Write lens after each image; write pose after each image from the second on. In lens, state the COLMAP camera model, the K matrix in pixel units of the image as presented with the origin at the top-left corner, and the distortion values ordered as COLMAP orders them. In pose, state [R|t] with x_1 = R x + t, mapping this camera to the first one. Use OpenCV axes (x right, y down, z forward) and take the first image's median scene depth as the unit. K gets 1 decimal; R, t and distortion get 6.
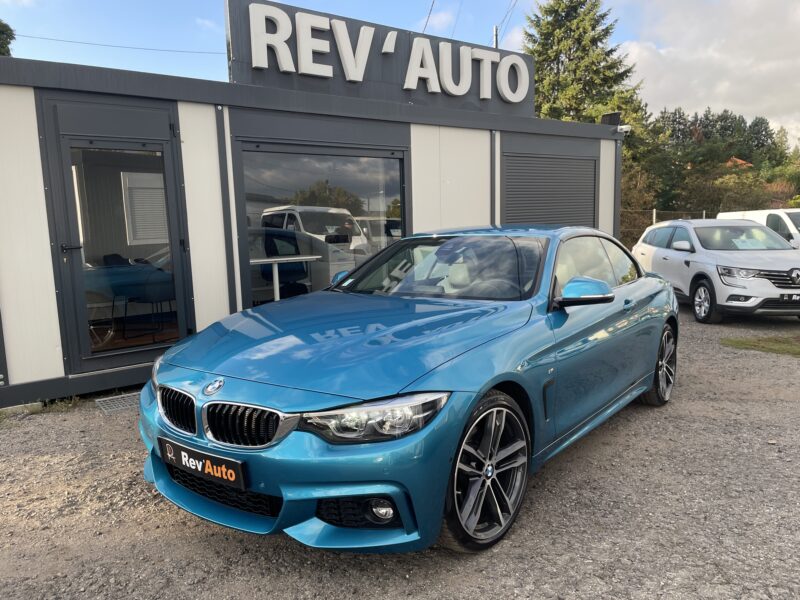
lens RADIAL K [[609.3, 0, 400.2], [0, 609.3, 301.1], [0, 0, 1]] dist [0.059943, -0.078887]
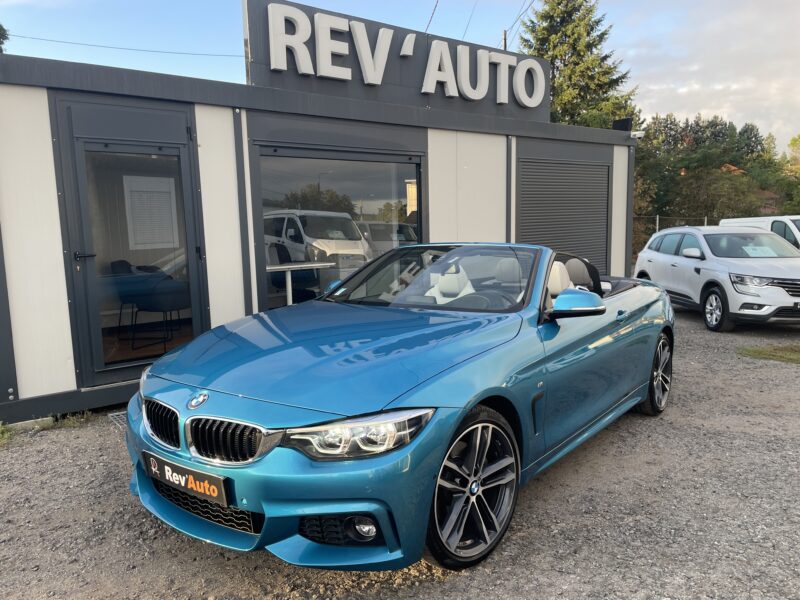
lens RADIAL K [[609.3, 0, 400.5], [0, 609.3, 300.8], [0, 0, 1]] dist [0.059943, -0.078887]
pose [[0.999875, 0.002806, 0.015588, -0.044844], [-0.002712, 0.999978, -0.006078, -0.009058], [-0.015604, 0.006035, 0.999860, 0.027726]]
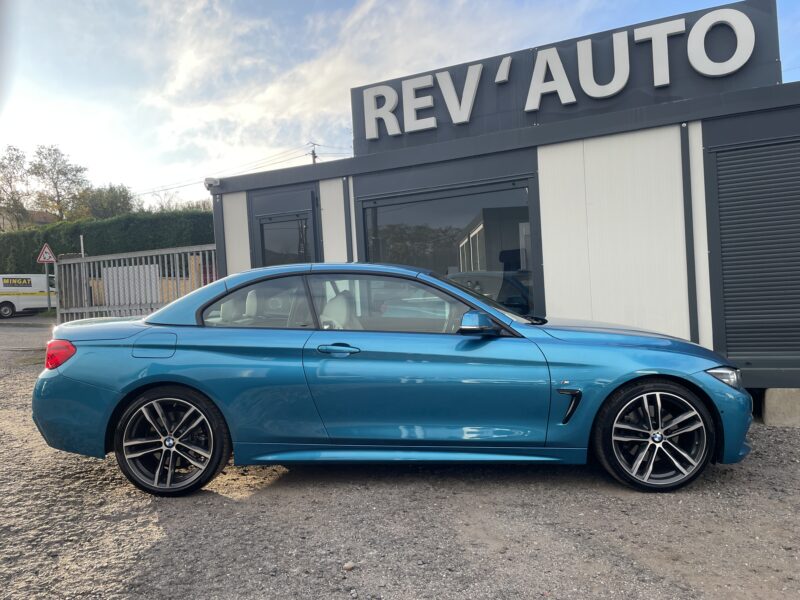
lens RADIAL K [[609.3, 0, 393.4], [0, 609.3, 301.3], [0, 0, 1]] dist [0.059943, -0.078887]
pose [[0.455788, 0.012171, -0.890005, 0.779144], [-0.075855, 0.996800, -0.025215, -0.029420], [0.886850, 0.079005, 0.455253, 0.458549]]
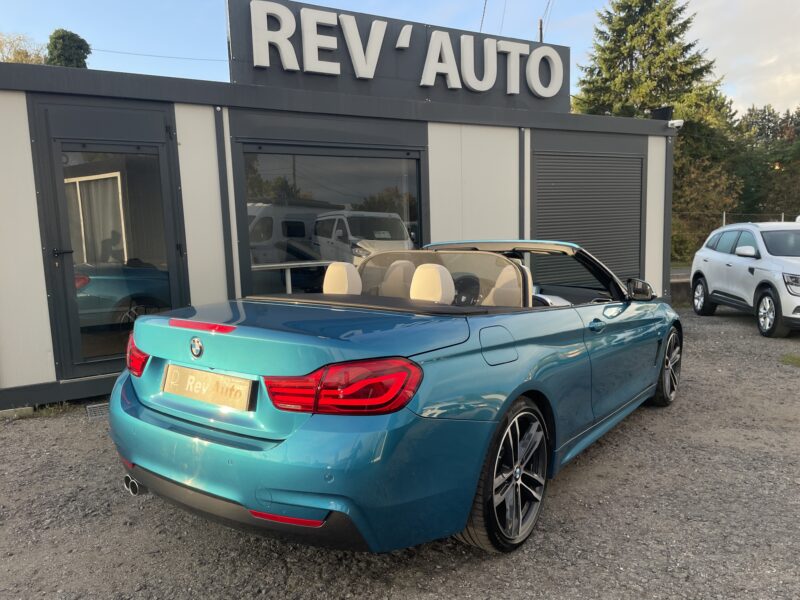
lens RADIAL K [[609.3, 0, 401.0], [0, 609.3, 302.9], [0, 0, 1]] dist [0.059943, -0.078887]
pose [[0.993357, 0.011768, -0.114473, 0.094321], [-0.012344, 0.999914, -0.004321, -0.005334], [0.114413, 0.005705, 0.993417, 0.058707]]
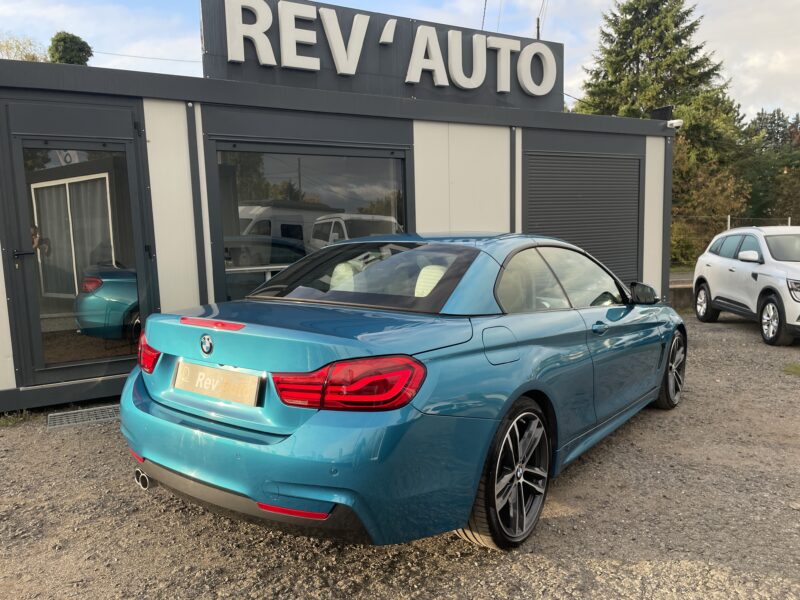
lens RADIAL K [[609.3, 0, 398.5], [0, 609.3, 303.5], [0, 0, 1]] dist [0.059943, -0.078887]
pose [[0.991505, 0.016169, -0.129056, 0.126547], [-0.017536, 0.999801, -0.009467, -0.008106], [0.128877, 0.011650, 0.991592, 0.101822]]
